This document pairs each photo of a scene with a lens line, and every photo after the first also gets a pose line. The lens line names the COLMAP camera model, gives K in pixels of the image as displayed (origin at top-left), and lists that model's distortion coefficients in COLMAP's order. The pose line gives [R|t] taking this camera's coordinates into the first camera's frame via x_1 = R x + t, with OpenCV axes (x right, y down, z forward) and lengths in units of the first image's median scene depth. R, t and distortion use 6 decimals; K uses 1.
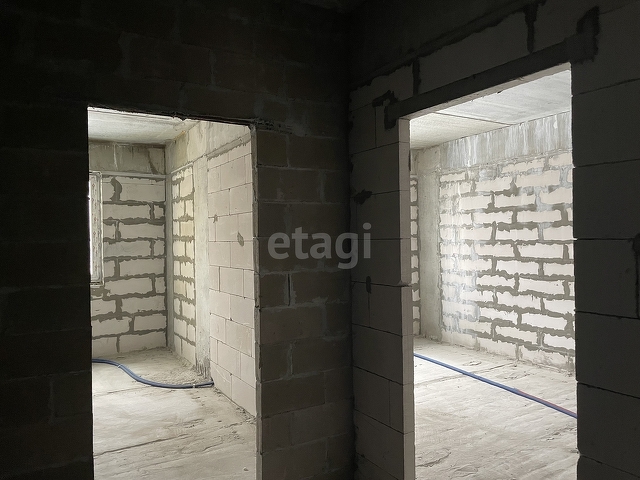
lens RADIAL K [[488.3, 0, 317.5], [0, 488.3, 238.3], [0, 0, 1]] dist [0.050507, -0.071302]
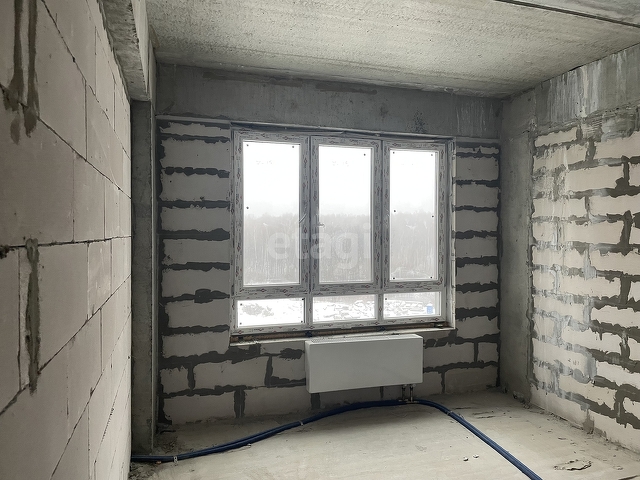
lens RADIAL K [[488.3, 0, 317.6], [0, 488.3, 237.9], [0, 0, 1]] dist [0.050507, -0.071302]
pose [[0.969541, 0.026279, -0.243516, 0.132541], [-0.023433, 0.999619, 0.014579, -0.003233], [0.243806, -0.008429, 0.969787, 0.316477]]
